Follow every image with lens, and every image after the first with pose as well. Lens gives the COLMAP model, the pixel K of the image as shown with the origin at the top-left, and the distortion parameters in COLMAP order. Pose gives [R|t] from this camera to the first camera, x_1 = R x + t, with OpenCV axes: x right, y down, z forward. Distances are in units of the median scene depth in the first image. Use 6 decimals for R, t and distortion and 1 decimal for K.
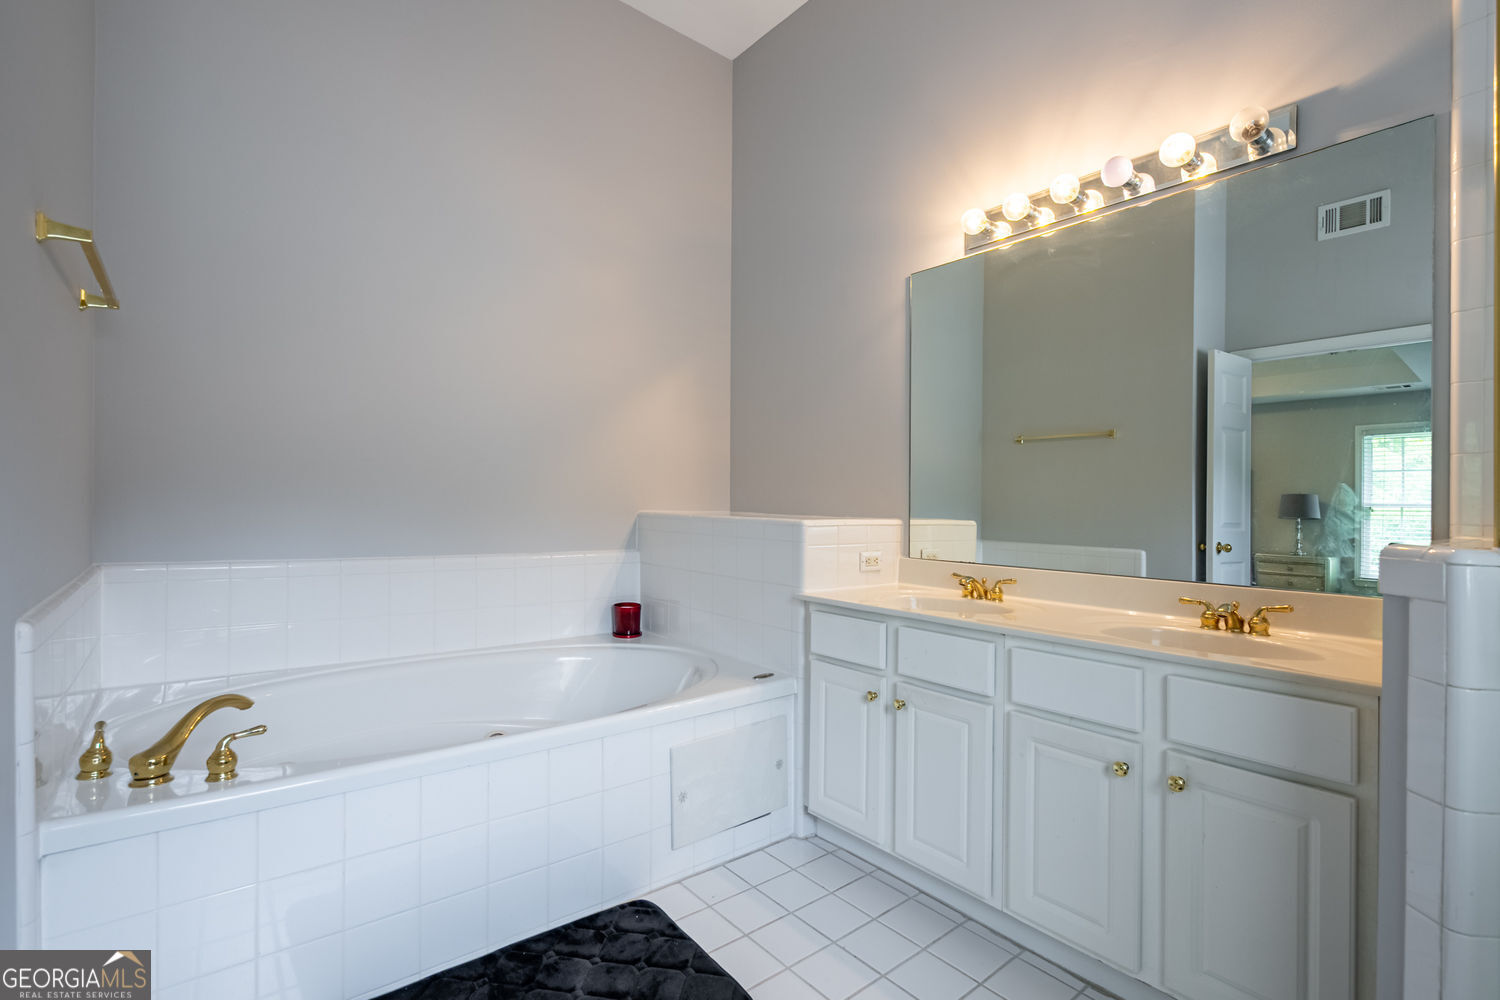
lens RADIAL K [[686.4, 0, 759.6], [0, 686.4, 509.4], [0, 0, 1]] dist [-0.002001, -0.000236]
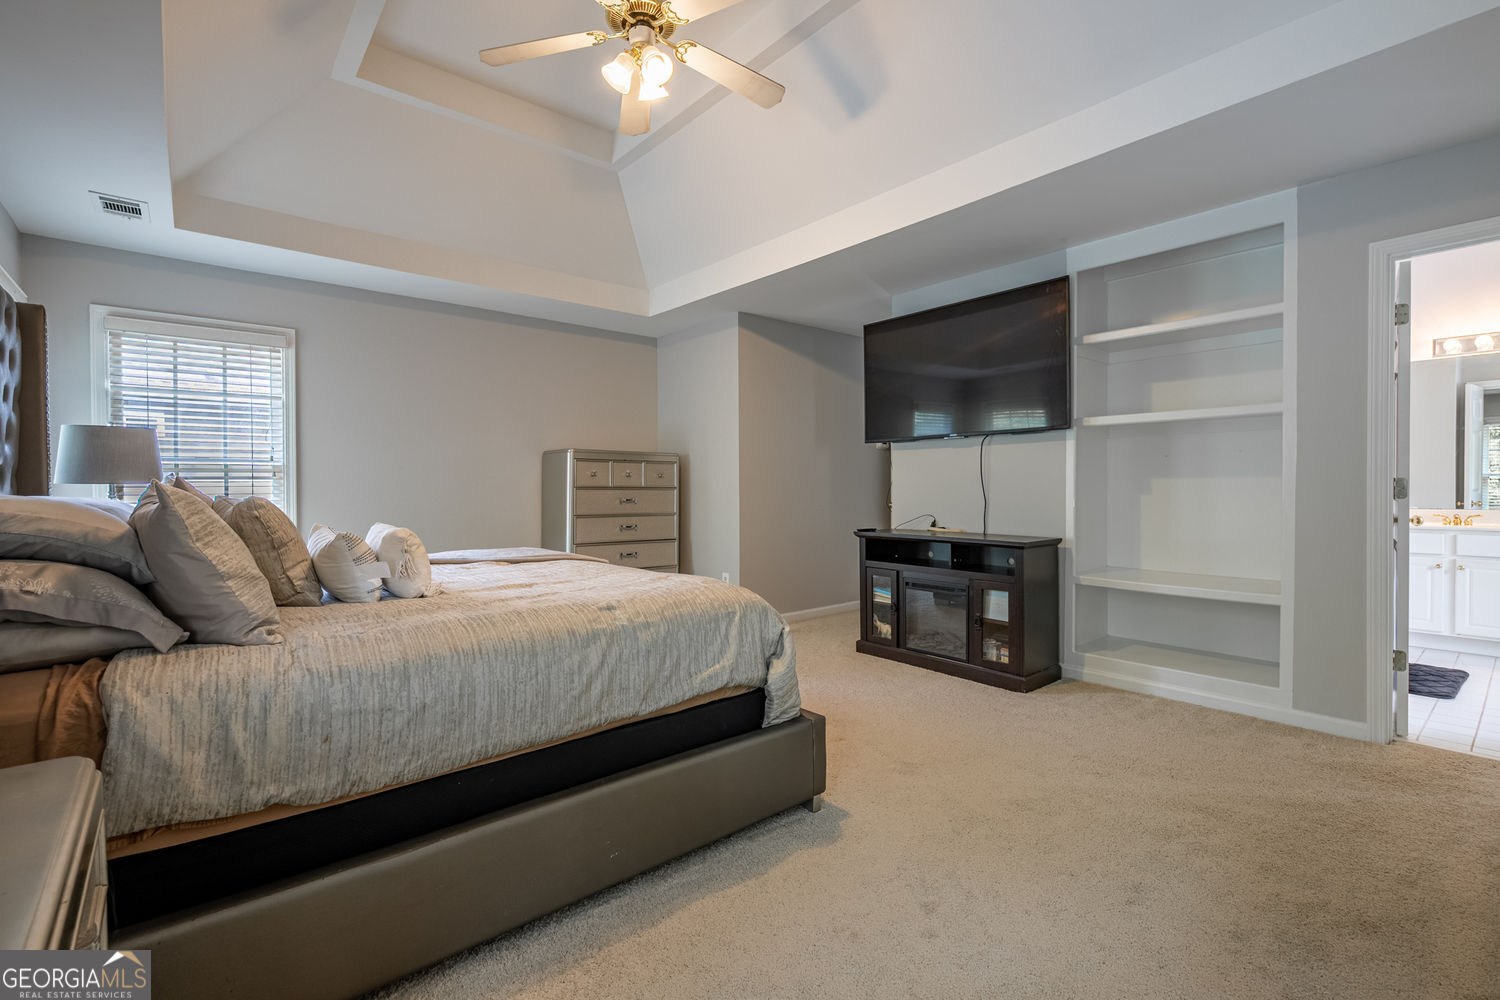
lens RADIAL K [[686.4, 0, 752.1], [0, 686.4, 494.0], [0, 0, 1]] dist [-0.002001, -0.000236]
pose [[0.999807, -0.017796, 0.008332, -1.916477], [0.017702, 0.999780, 0.011210, -0.029773], [-0.008530, -0.011060, 0.999902, -1.123364]]
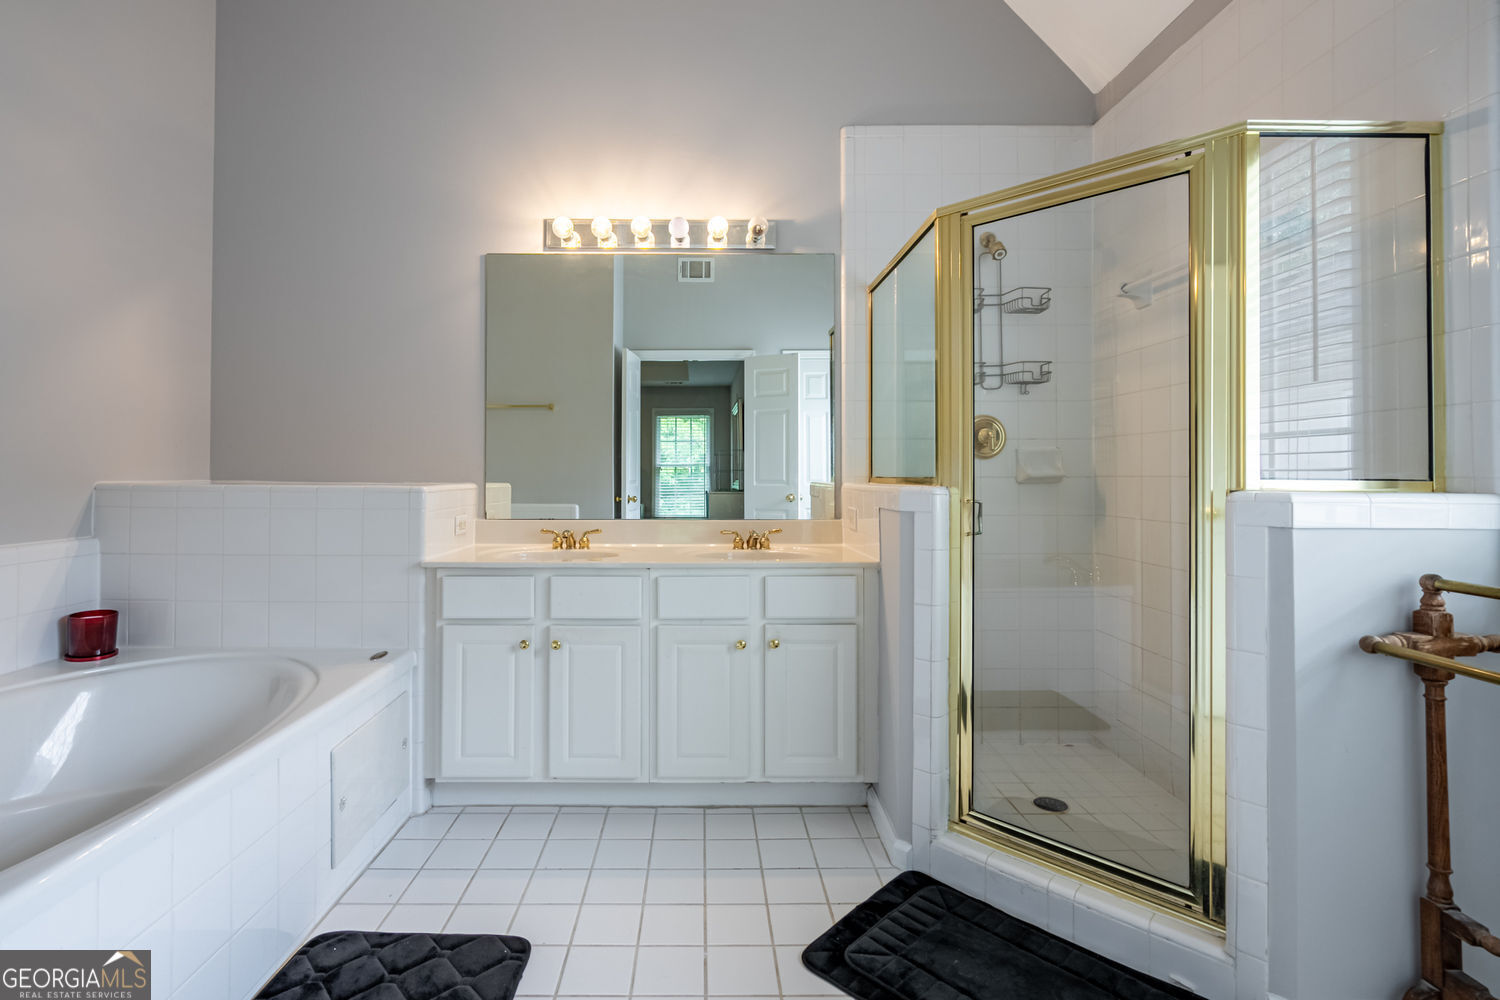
lens RADIAL K [[686.4, 0, 720.0], [0, 686.4, 466.4], [0, 0, 1]] dist [-0.002001, -0.000236]
pose [[0.629454, -0.008209, 0.776994, -0.441315], [0.013093, 0.999914, -0.000042, -0.007524], [-0.776927, 0.010200, 0.629508, 0.057847]]
